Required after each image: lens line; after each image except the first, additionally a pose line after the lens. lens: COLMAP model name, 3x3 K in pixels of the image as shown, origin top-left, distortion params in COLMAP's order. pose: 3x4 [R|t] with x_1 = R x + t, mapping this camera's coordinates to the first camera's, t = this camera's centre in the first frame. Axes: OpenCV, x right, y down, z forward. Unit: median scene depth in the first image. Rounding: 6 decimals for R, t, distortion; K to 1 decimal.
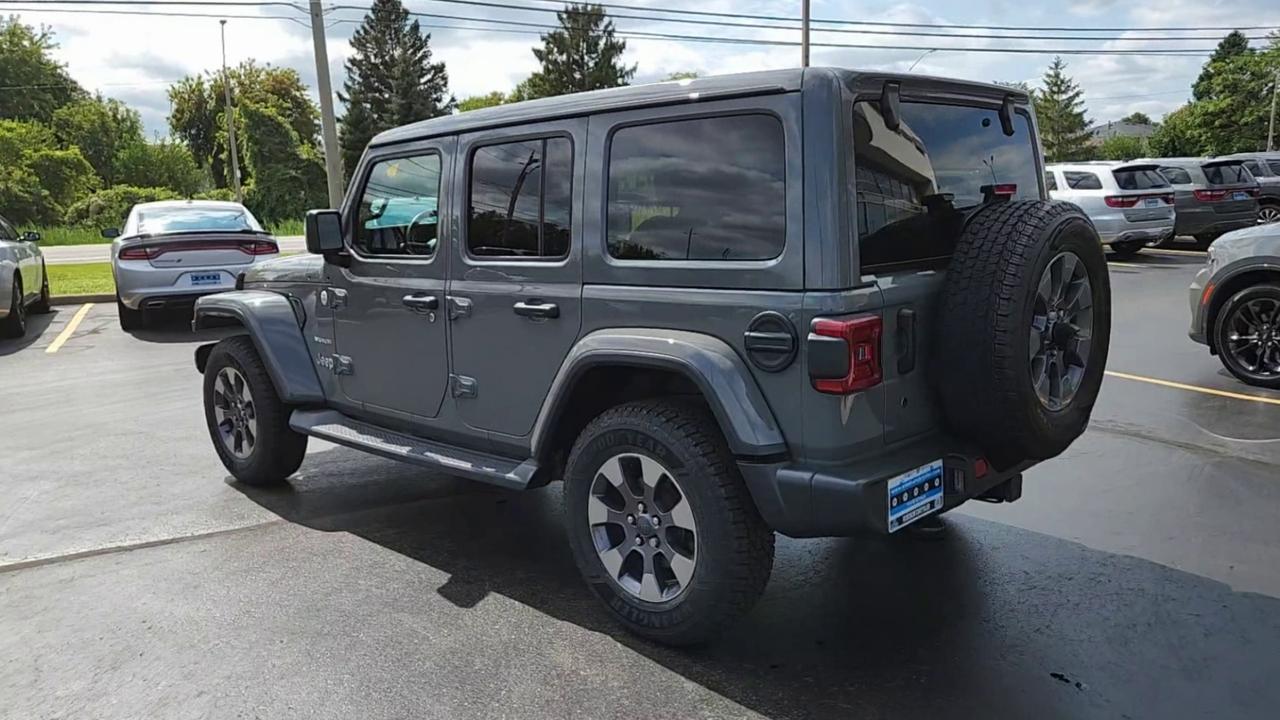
lens RADIAL K [[991.3, 0, 642.3], [0, 991.3, 369.8], [0, 0, 1]] dist [0.074162, -0.048165]
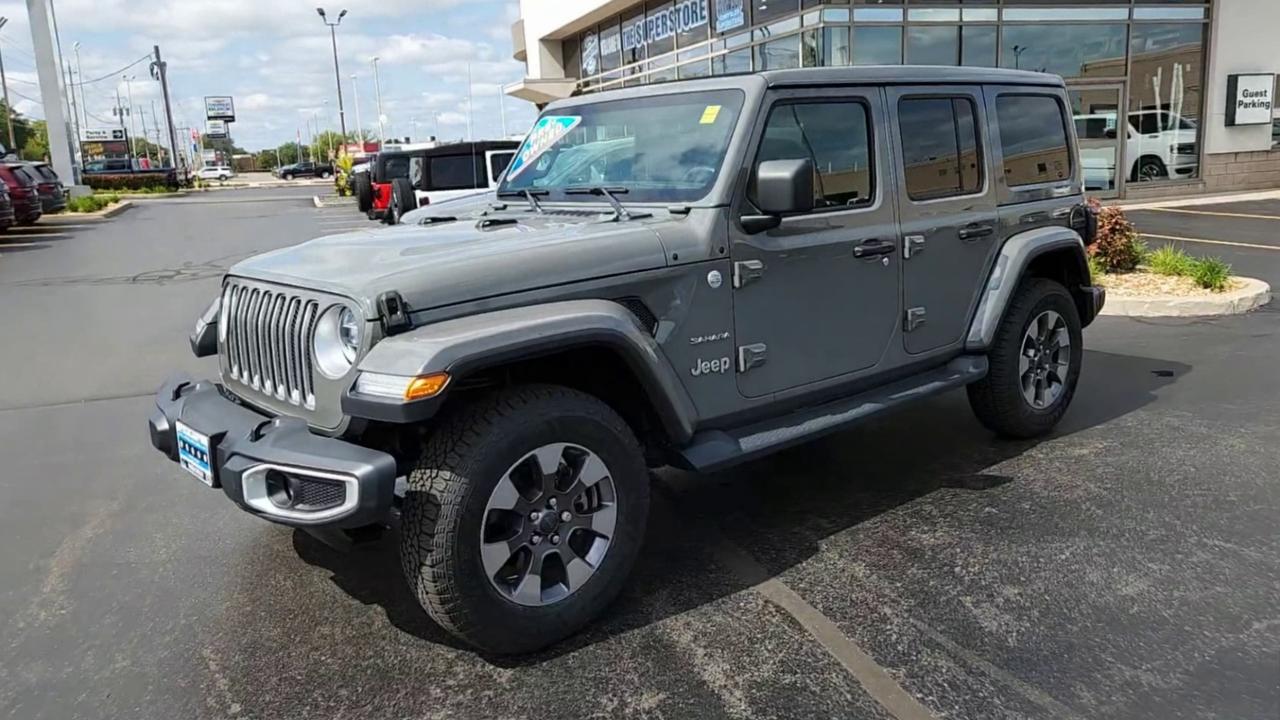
lens RADIAL K [[991.3, 0, 617.1], [0, 991.3, 333.7], [0, 0, 1]] dist [0.074162, -0.048165]
pose [[0.073215, -0.143879, 0.986883, -0.263818], [0.208481, 0.969885, 0.125933, -0.035483], [-0.975282, 0.196527, 0.101006, 0.248989]]
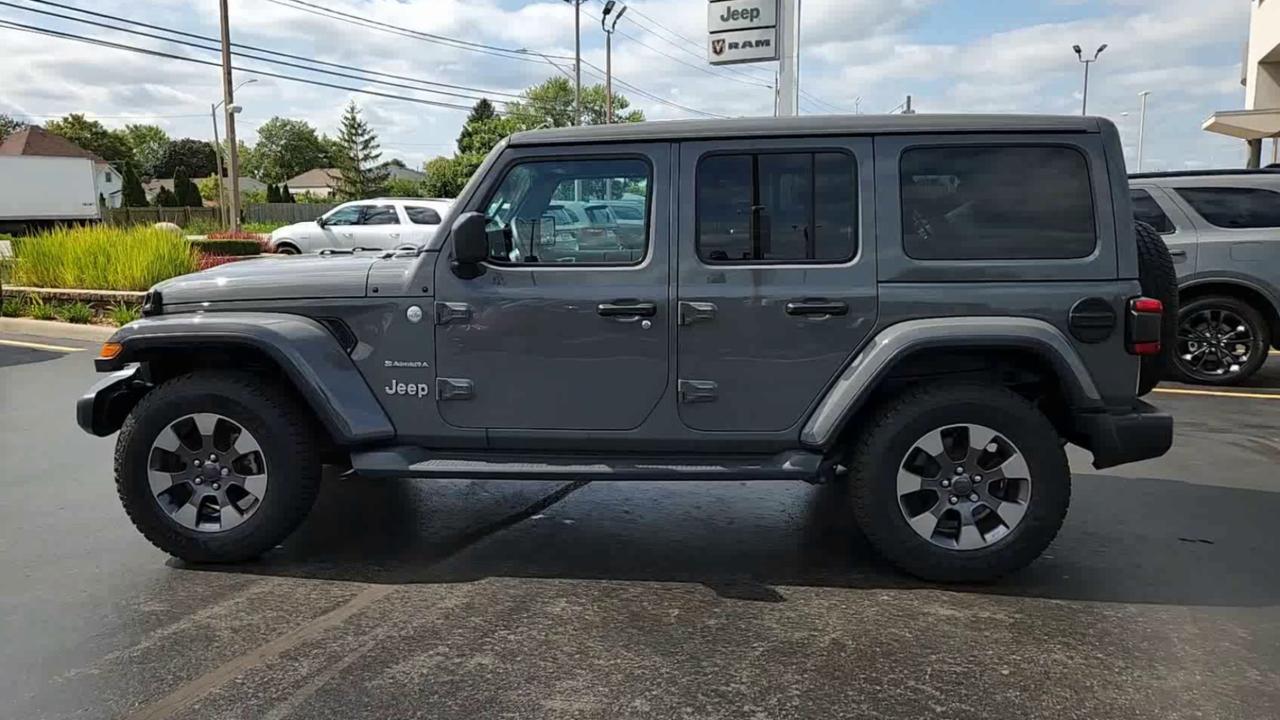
lens RADIAL K [[991.3, 0, 620.3], [0, 991.3, 338.3], [0, 0, 1]] dist [0.074162, -0.048165]
pose [[0.774568, -0.046727, 0.630763, -0.177646], [0.086468, 0.995727, -0.032418, -0.002106], [-0.626553, 0.079650, 0.775298, 0.054785]]
